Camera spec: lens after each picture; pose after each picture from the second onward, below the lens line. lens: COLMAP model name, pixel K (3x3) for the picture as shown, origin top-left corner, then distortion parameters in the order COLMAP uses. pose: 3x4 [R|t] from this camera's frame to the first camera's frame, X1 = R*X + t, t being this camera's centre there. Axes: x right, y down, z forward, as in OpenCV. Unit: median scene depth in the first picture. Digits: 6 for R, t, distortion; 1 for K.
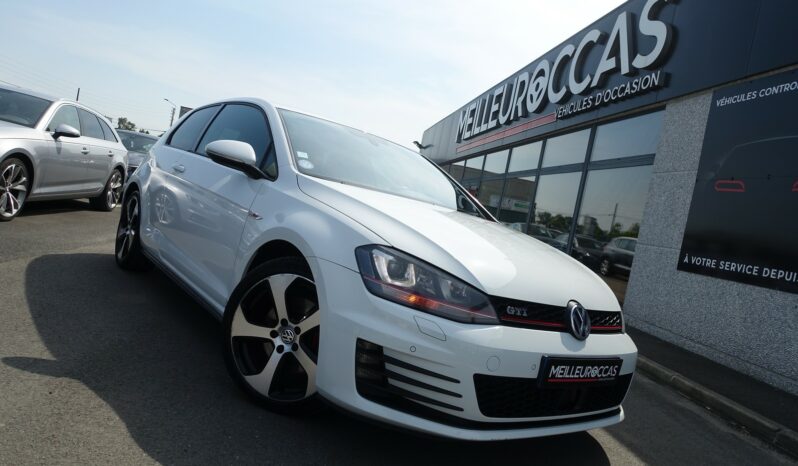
lens RADIAL K [[543.4, 0, 401.7], [0, 543.4, 232.2], [0, 0, 1]] dist [-0.003112, -0.000525]
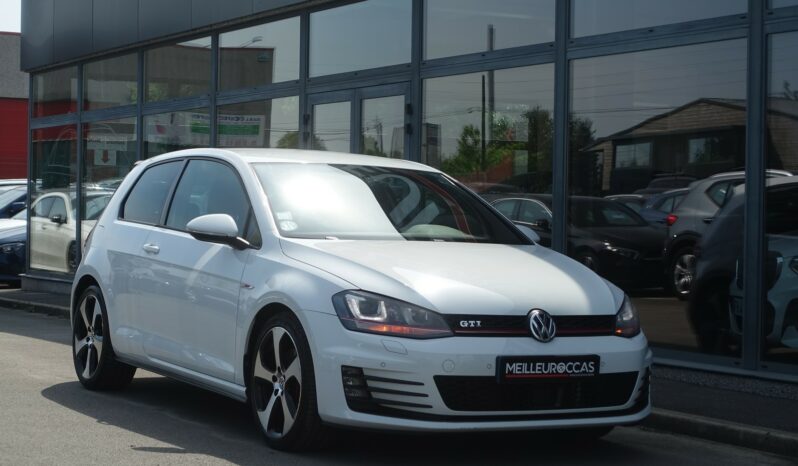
lens RADIAL K [[1619.3, 0, 399.0], [0, 1619.3, 233.0], [0, 0, 1]] dist [-0.266289, -0.010204]
pose [[0.969306, -0.184818, -0.162137, 0.656181], [0.177514, 0.982374, -0.058562, 0.126452], [0.170103, 0.027983, 0.985029, -2.464529]]
